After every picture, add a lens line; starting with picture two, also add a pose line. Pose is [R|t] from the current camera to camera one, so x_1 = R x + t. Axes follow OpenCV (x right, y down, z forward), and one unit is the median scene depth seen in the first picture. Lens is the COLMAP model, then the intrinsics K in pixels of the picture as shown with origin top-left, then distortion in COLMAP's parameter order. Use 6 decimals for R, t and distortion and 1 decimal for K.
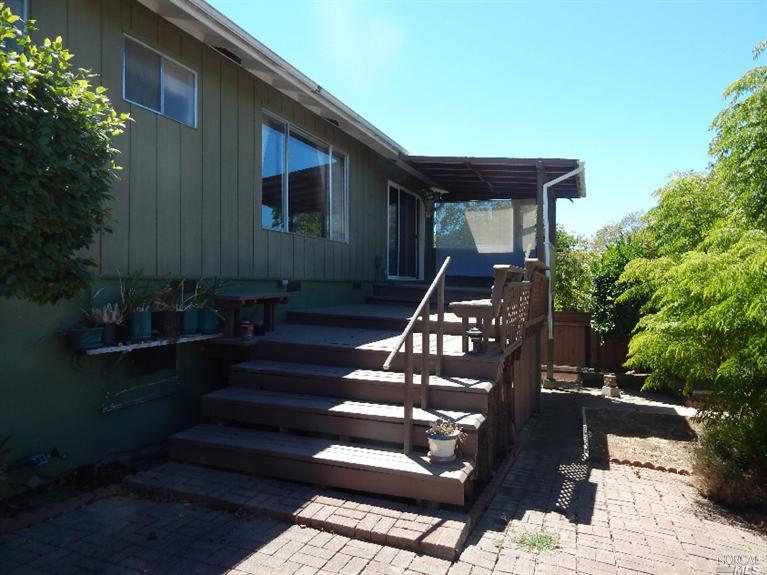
lens RADIAL K [[501.7, 0, 386.0], [0, 501.7, 284.7], [0, 0, 1]] dist [-0.001458, -0.005630]
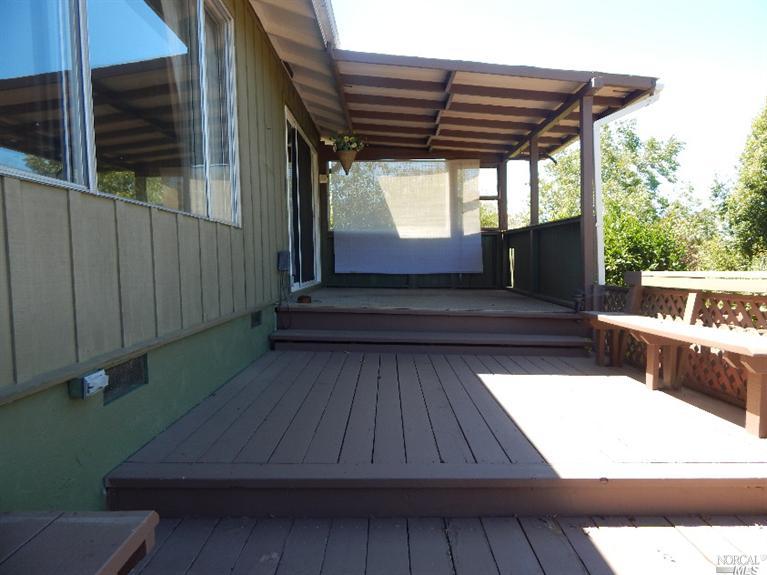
lens RADIAL K [[501.7, 0, 386.0], [0, 501.7, 284.7], [0, 0, 1]] dist [-0.001458, -0.005630]
pose [[0.934698, -0.048956, 0.352057, -0.146994], [0.032005, 0.998038, 0.053814, -0.070752], [-0.354000, -0.039032, 0.934430, 0.687811]]
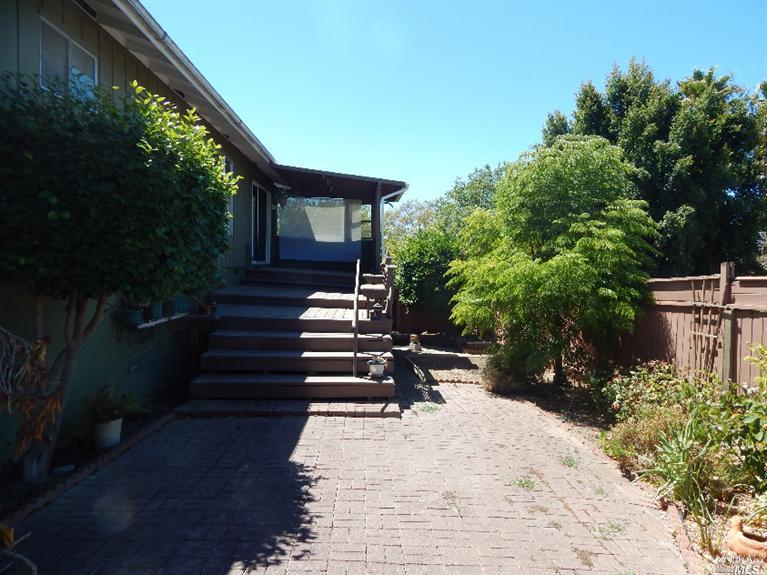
lens RADIAL K [[501.7, 0, 386.0], [0, 501.7, 284.7], [0, 0, 1]] dist [-0.001458, -0.005630]
pose [[0.909230, -0.008607, 0.416205, -0.315399], [-0.012666, 0.998752, 0.048322, -0.036150], [-0.416102, -0.049207, 0.907986, -0.331897]]
